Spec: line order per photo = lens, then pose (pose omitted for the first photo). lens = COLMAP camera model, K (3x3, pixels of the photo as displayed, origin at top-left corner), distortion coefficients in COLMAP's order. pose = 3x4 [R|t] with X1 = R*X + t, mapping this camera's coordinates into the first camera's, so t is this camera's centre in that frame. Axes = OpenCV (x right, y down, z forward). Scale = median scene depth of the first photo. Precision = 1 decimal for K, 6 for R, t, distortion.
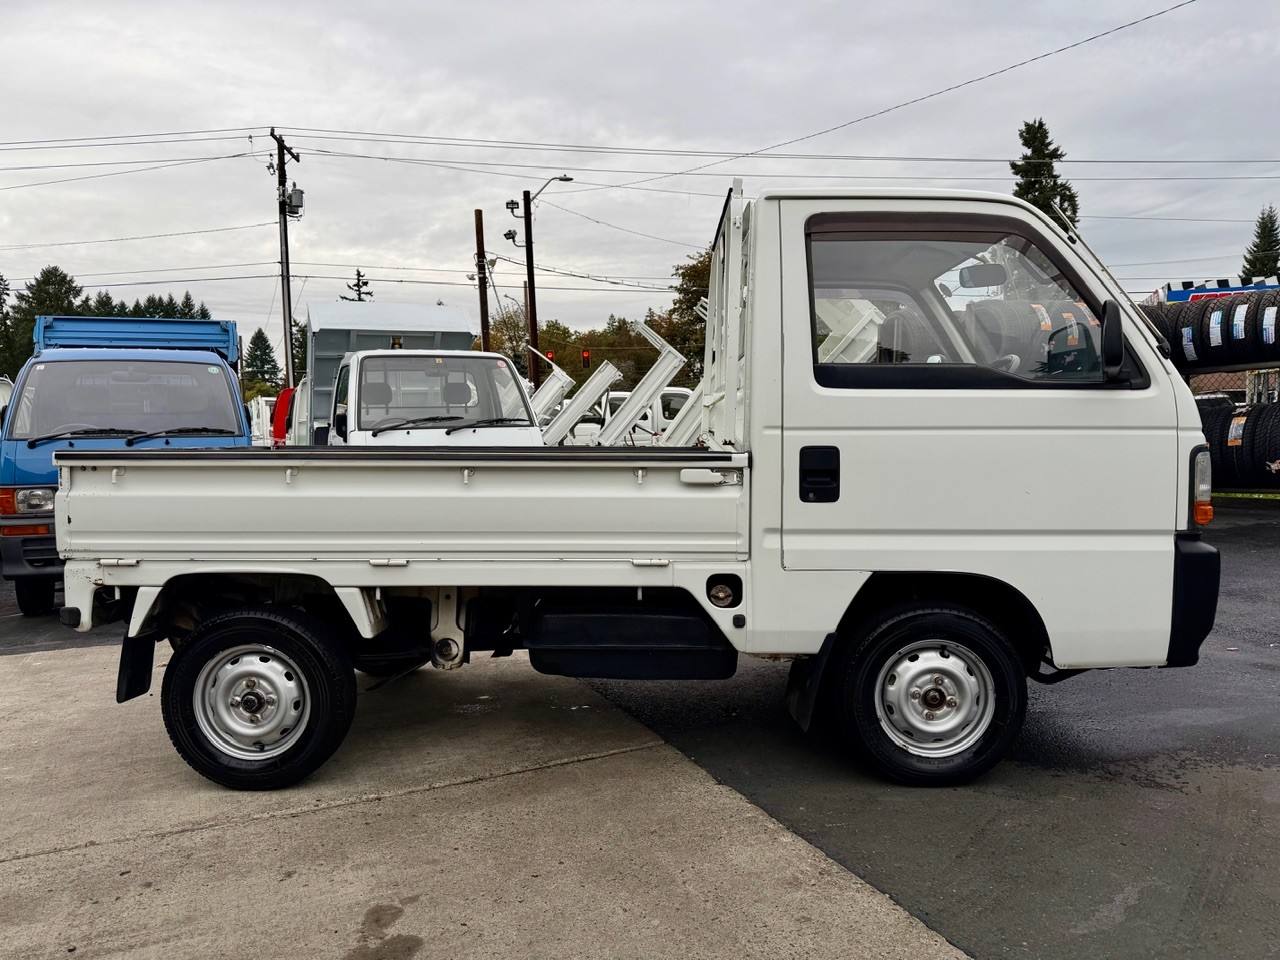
lens RADIAL K [[890.6, 0, 644.1], [0, 890.6, 475.6], [0, 0, 1]] dist [0.049044, -0.071325]
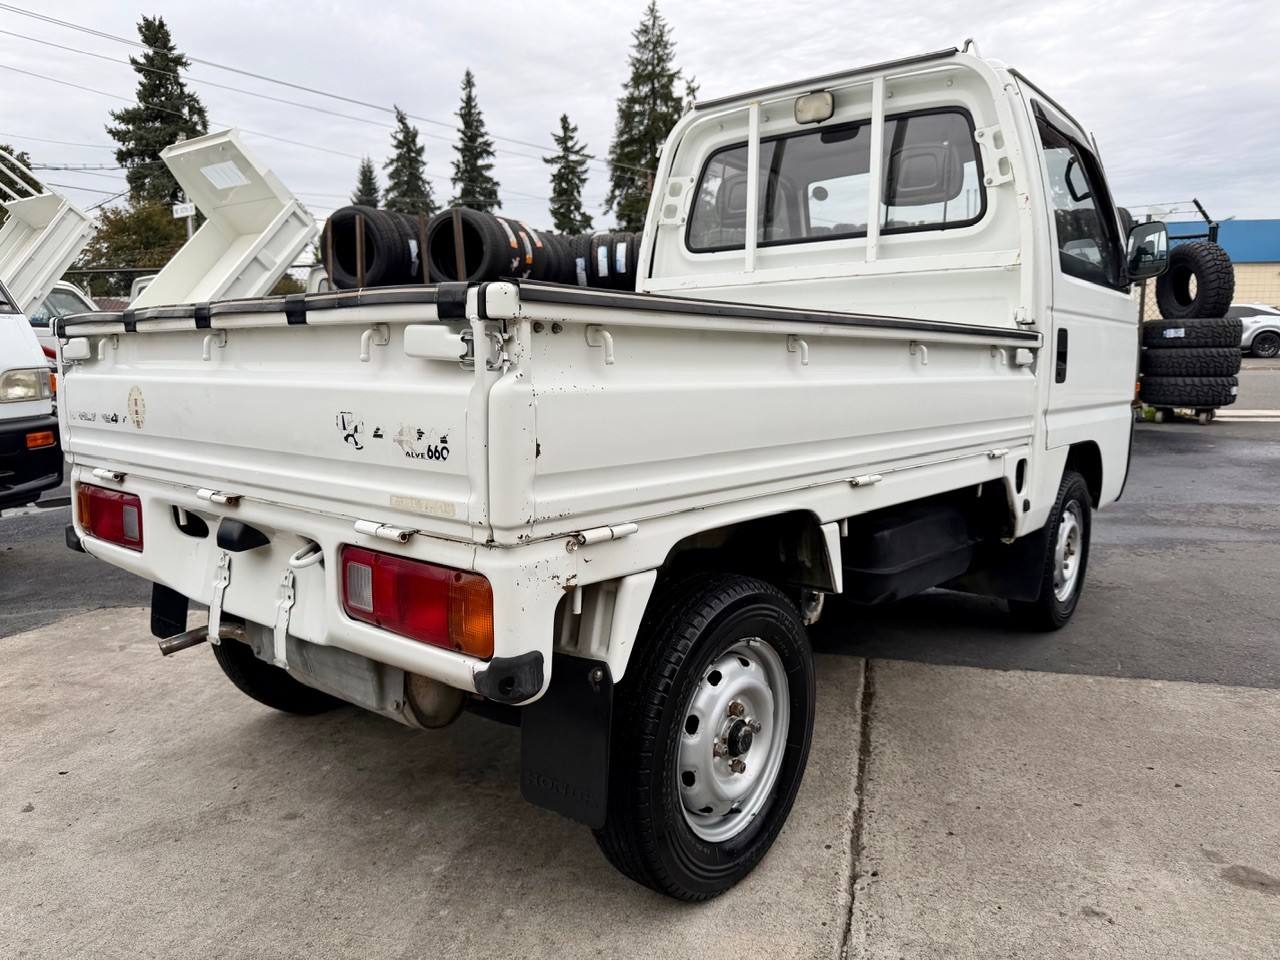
lens RADIAL K [[890.6, 0, 644.1], [0, 890.6, 475.6], [0, 0, 1]] dist [0.049044, -0.071325]
pose [[0.627178, -0.089692, 0.773694, -0.961979], [0.024377, 0.995121, 0.095601, 0.024148], [-0.778494, -0.041099, 0.626305, 0.724599]]
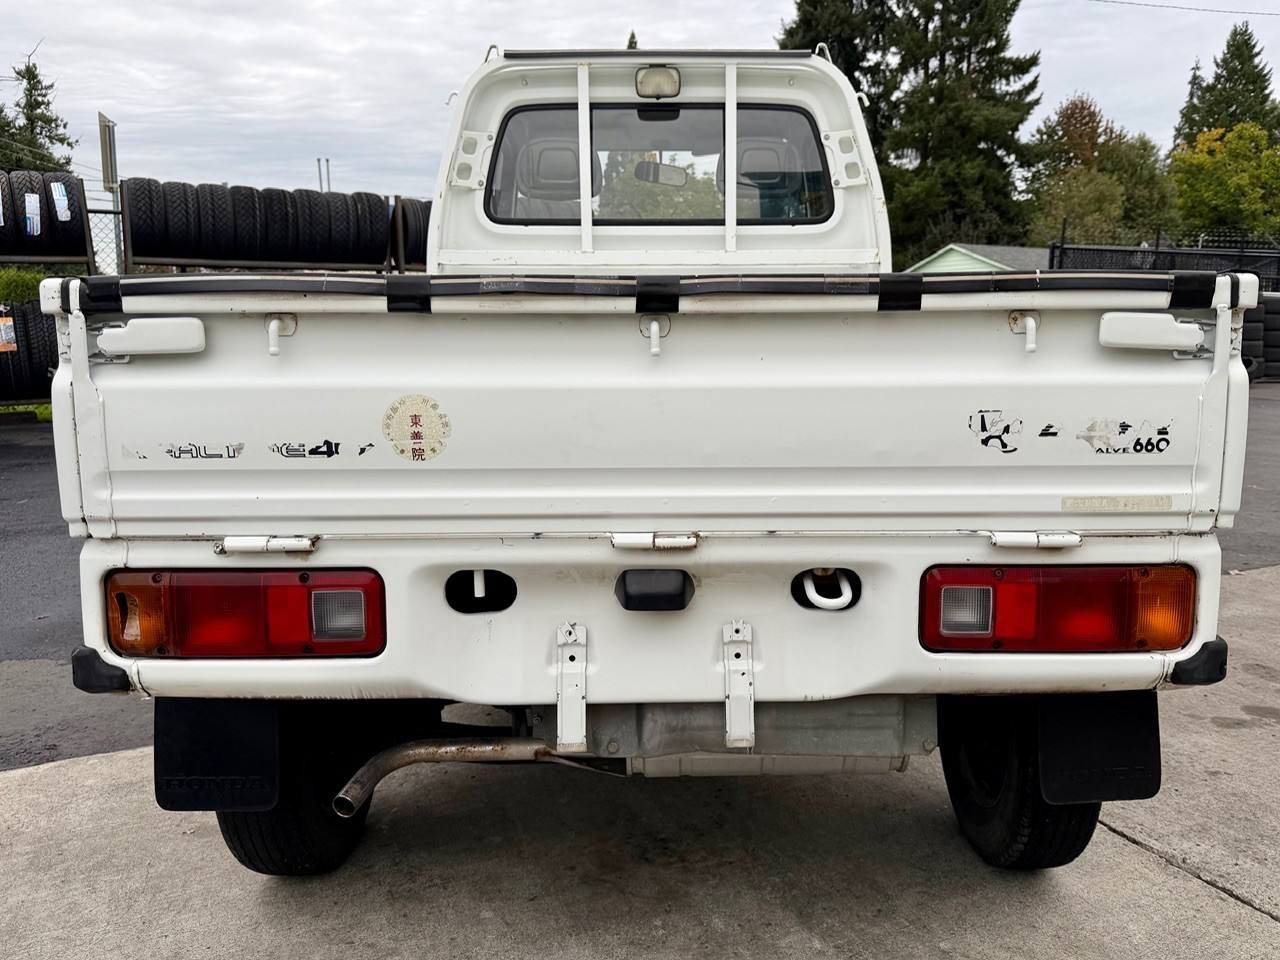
lens RADIAL K [[991.6, 0, 667.5], [0, 991.6, 480.6], [0, 0, 1]] dist [0.069040, -0.109757]
pose [[-0.018204, -0.122746, 0.992271, -1.159196], [0.044919, 0.991333, 0.123455, -0.000492], [-0.998825, 0.046820, -0.012533, 1.325973]]
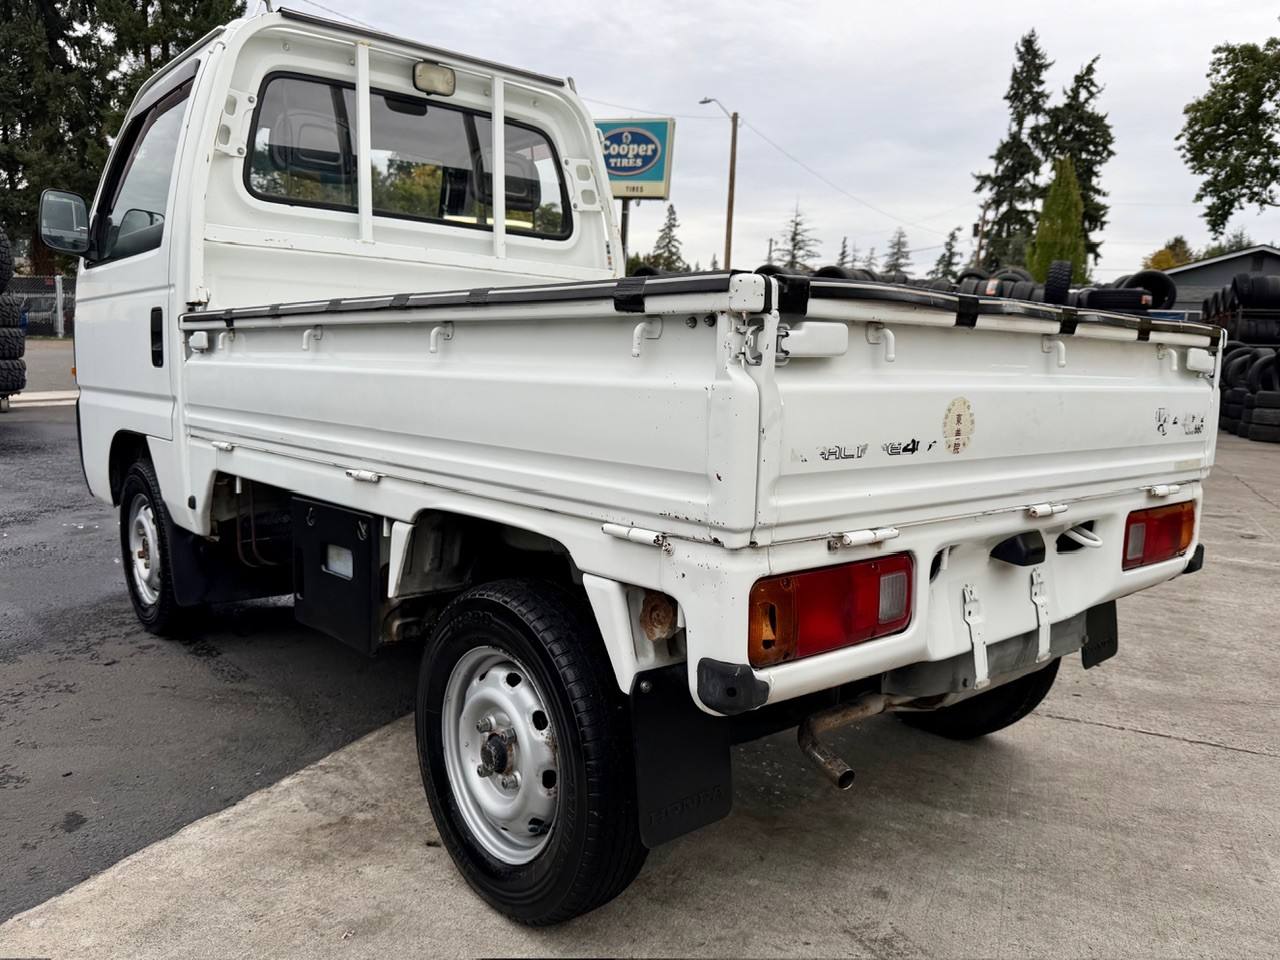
lens RADIAL K [[971.9, 0, 640.2], [0, 971.9, 478.5], [0, 0, 1]] dist [0.061667, -0.102155]
pose [[-0.664223, -0.098829, 0.740972, -0.968995], [0.008117, 0.990210, 0.139347, -0.020671], [-0.747490, 0.098572, -0.656919, 1.939043]]
